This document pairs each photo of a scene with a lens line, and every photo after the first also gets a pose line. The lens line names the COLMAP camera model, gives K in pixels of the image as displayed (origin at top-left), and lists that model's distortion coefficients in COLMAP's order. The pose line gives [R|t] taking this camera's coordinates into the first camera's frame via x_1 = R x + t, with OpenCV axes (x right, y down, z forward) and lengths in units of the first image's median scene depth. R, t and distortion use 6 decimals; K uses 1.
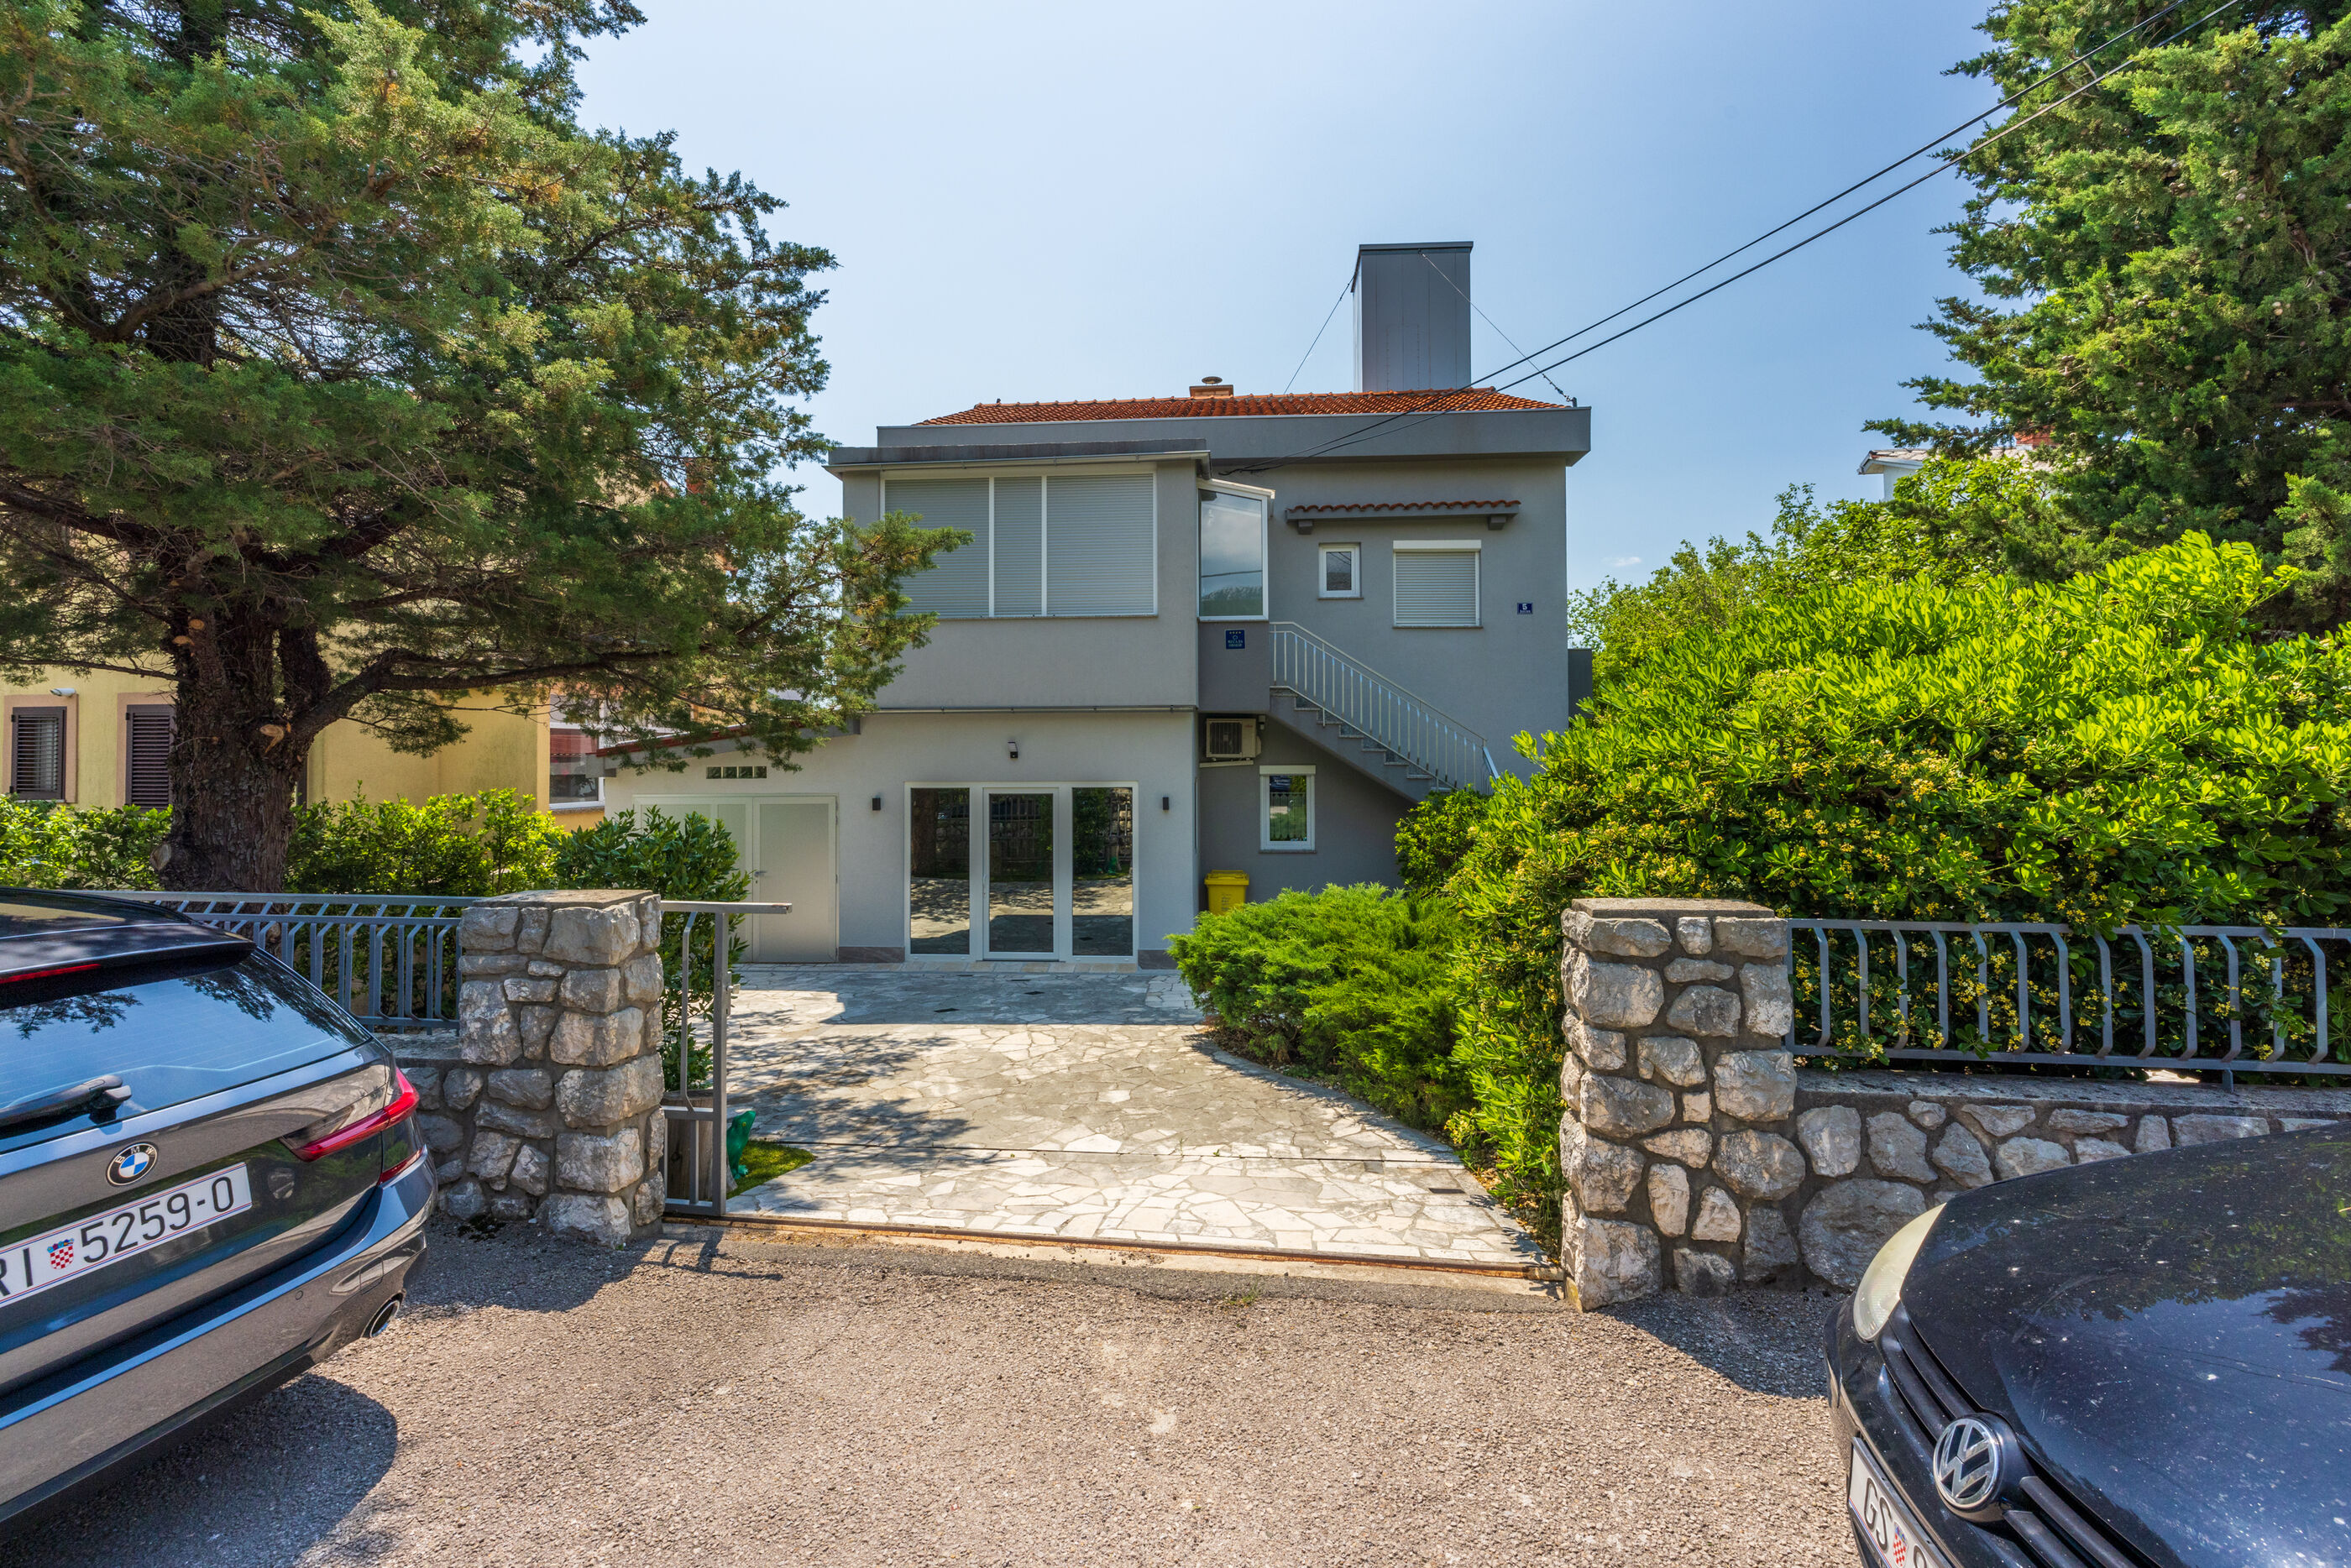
lens RADIAL K [[989.8, 0, 1166.7], [0, 989.8, 765.2], [0, 0, 1]] dist [-0.000717, -0.000032]
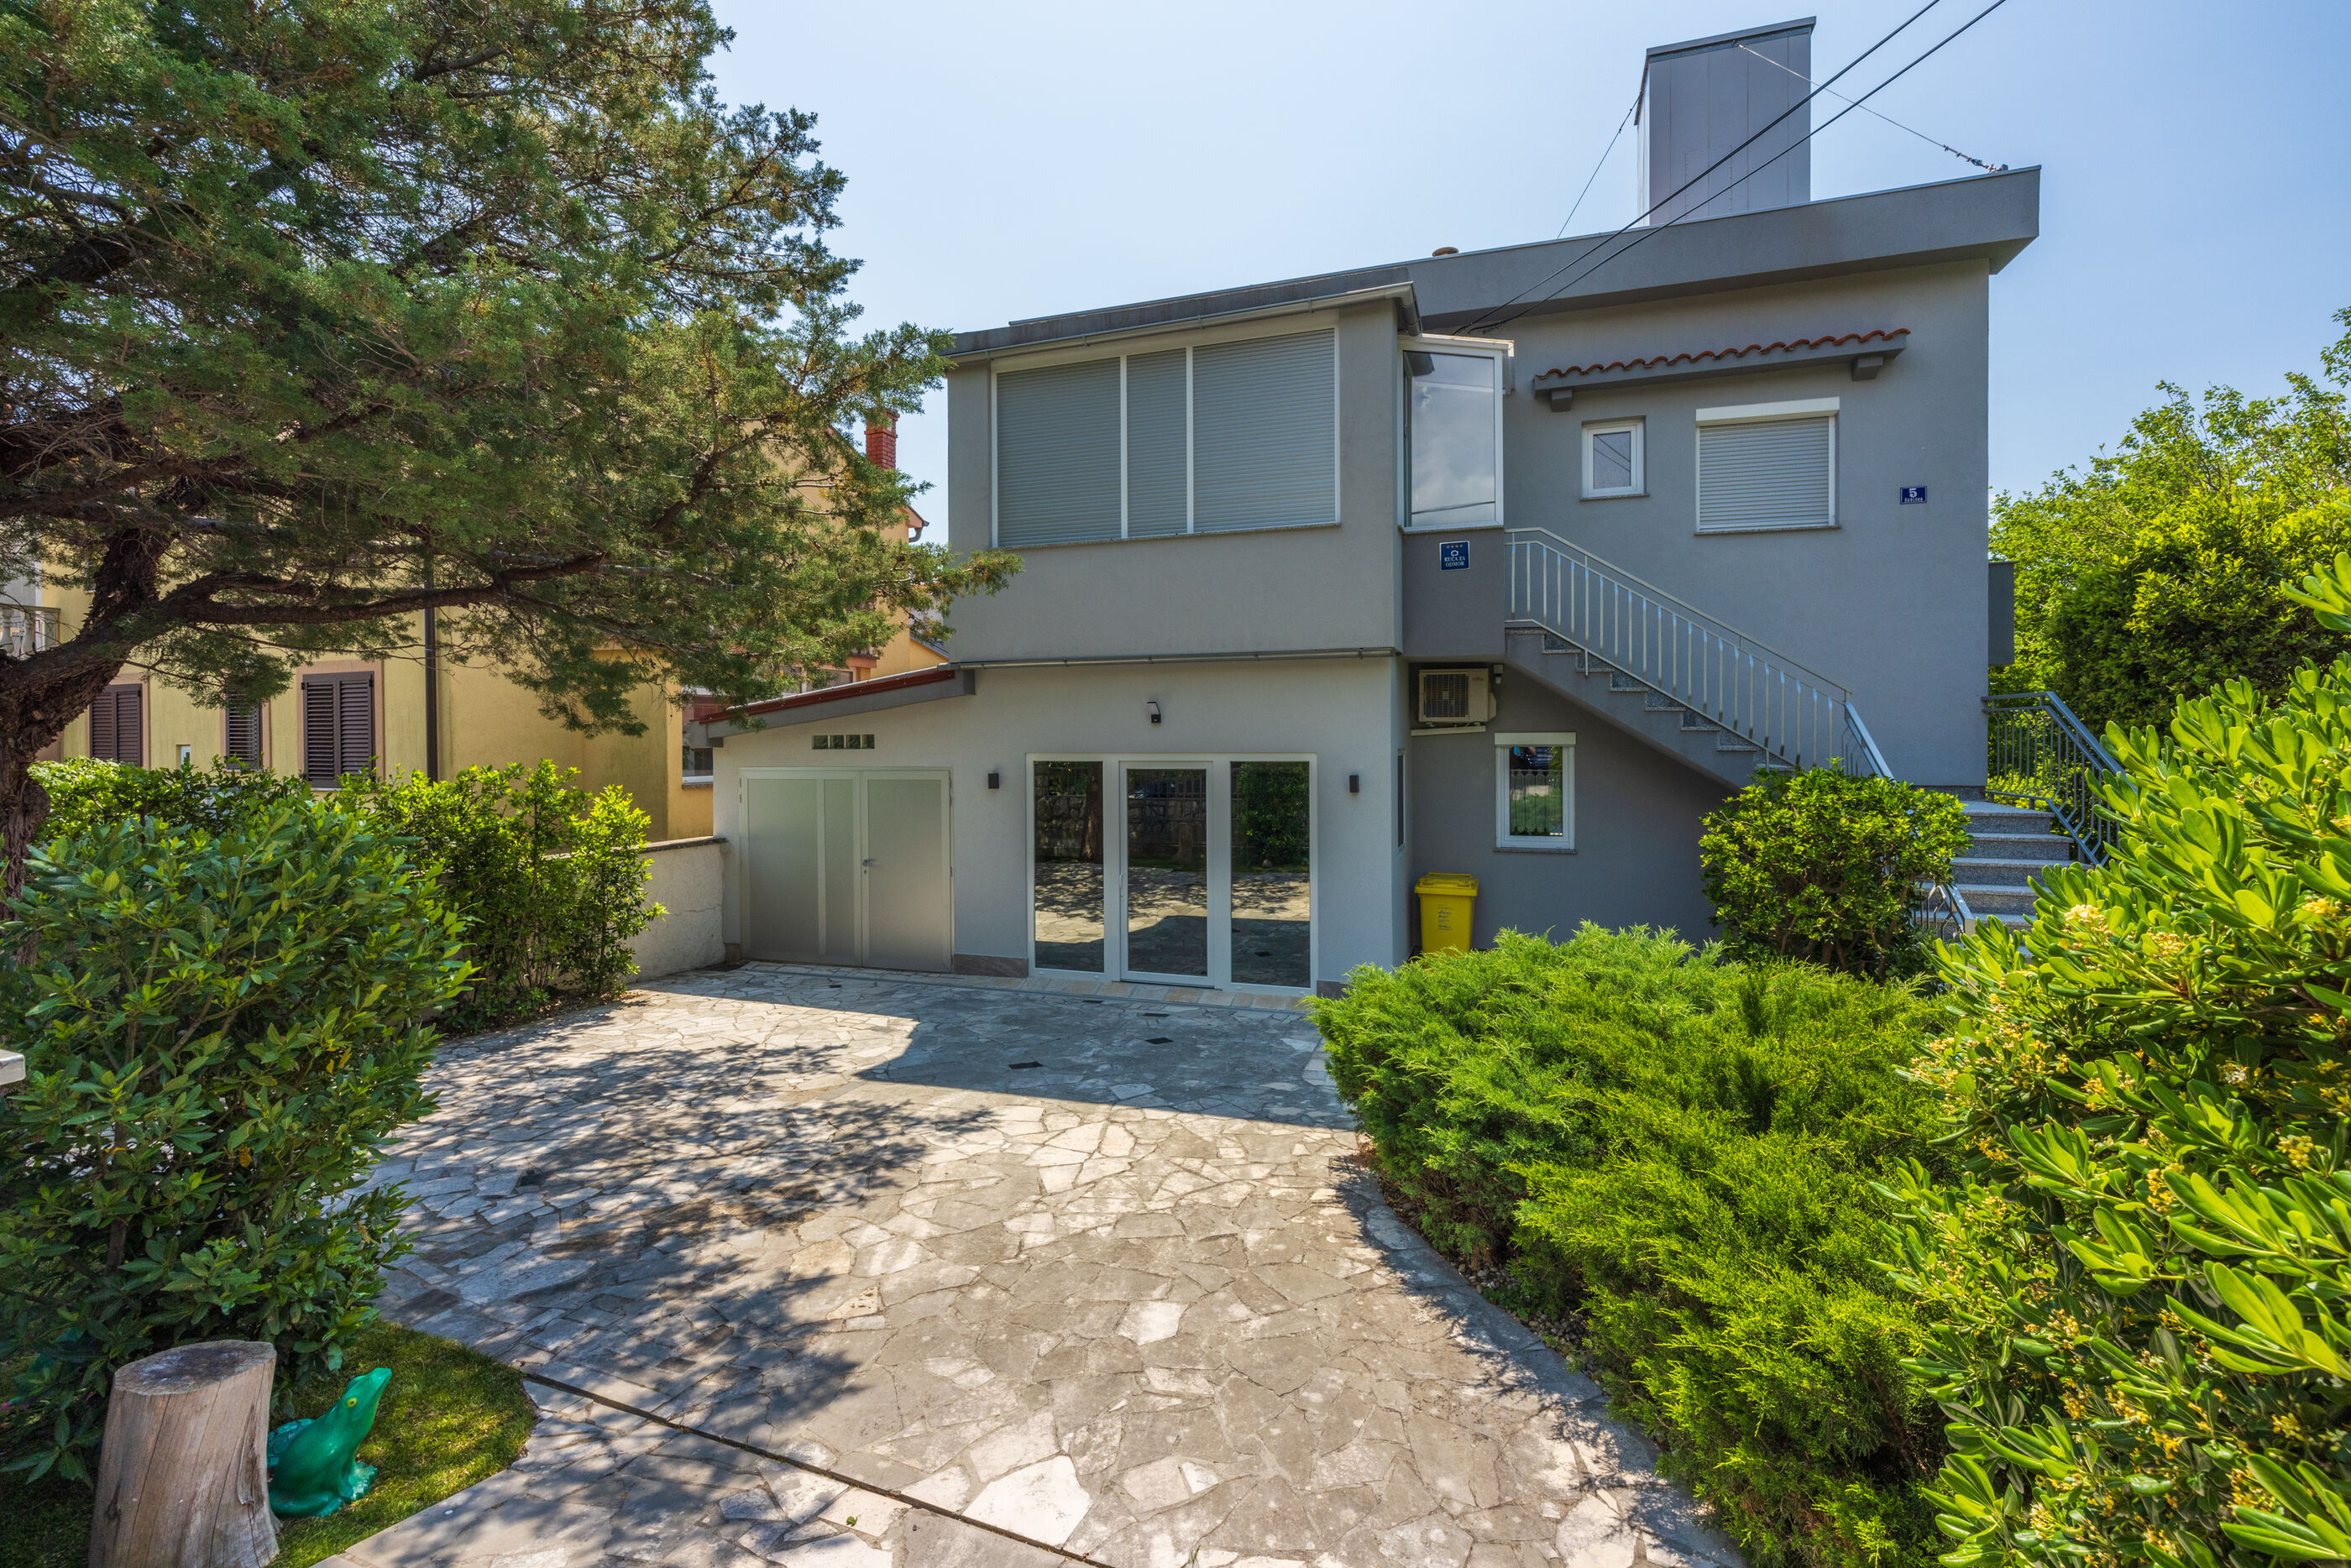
lens RADIAL K [[989.8, 0, 1172.7], [0, 989.8, 755.0], [0, 0, 1]] dist [-0.000717, -0.000032]
pose [[0.968502, 0.002688, -0.248991, 0.050392], [0.001353, 0.999870, 0.016057, 0.005310], [0.249002, -0.015888, 0.968373, 0.251708]]
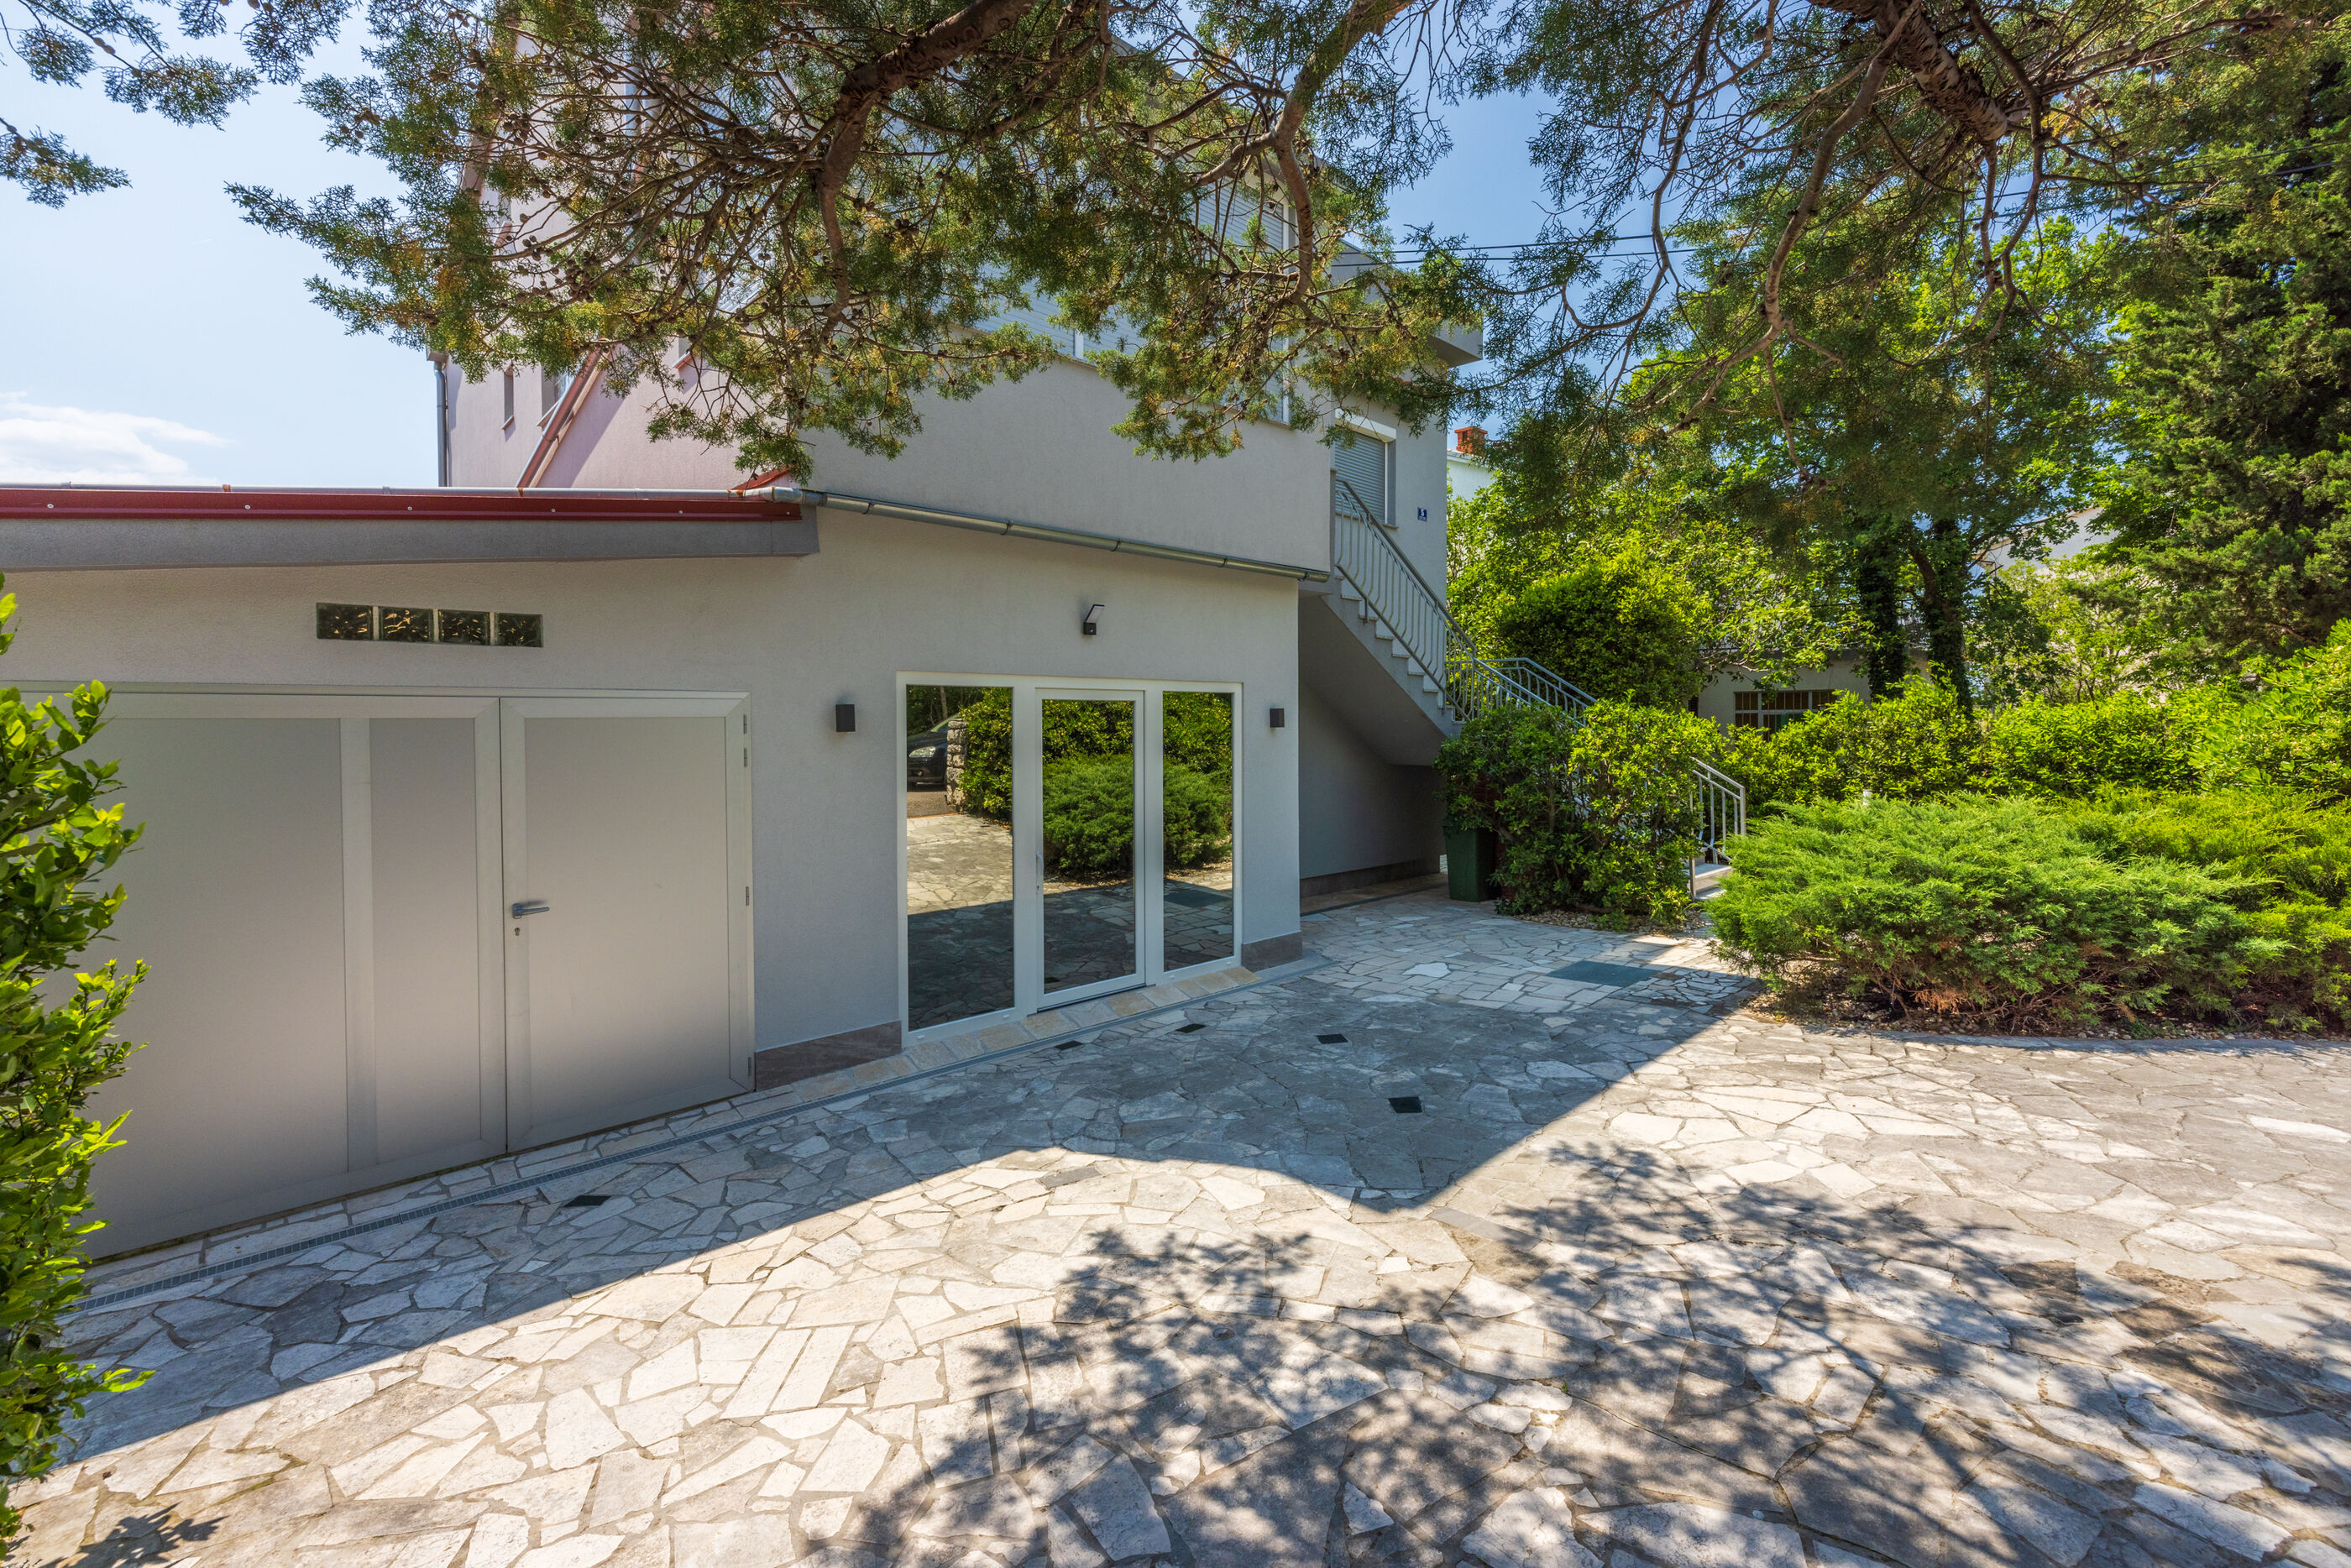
lens RADIAL K [[989.8, 0, 1184.1], [0, 989.8, 749.9], [0, 0, 1]] dist [-0.000717, -0.000032]
pose [[0.681764, -0.018026, 0.731350, -0.515417], [0.002108, 0.999741, 0.022676, 0.043888], [-0.731569, -0.013918, 0.681625, 0.578799]]
